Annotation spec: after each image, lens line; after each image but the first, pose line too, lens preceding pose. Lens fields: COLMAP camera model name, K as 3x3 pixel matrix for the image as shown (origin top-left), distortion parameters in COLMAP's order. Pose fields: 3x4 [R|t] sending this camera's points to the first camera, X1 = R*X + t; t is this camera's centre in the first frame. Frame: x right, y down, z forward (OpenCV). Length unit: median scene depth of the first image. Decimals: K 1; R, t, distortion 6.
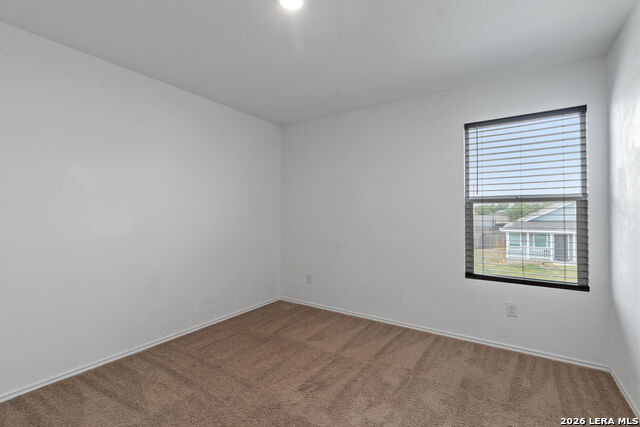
lens RADIAL K [[293.8, 0, 321.5], [0, 293.8, 207.0], [0, 0, 1]] dist [0.001122, 0.000178]
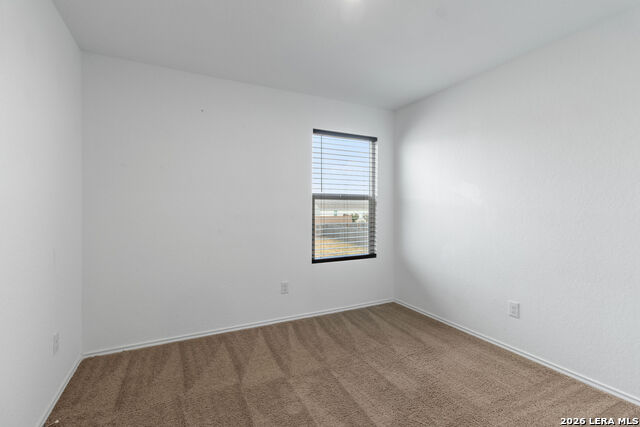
lens RADIAL K [[327.7, 0, 307.0], [0, 327.7, 221.3], [0, 0, 1]] dist [-0.000032, -0.000044]
pose [[0.437567, -0.032259, 0.898607, -0.730864], [-0.023222, 0.998618, 0.047157, 0.016396], [-0.898886, -0.041502, 0.436213, 0.505641]]
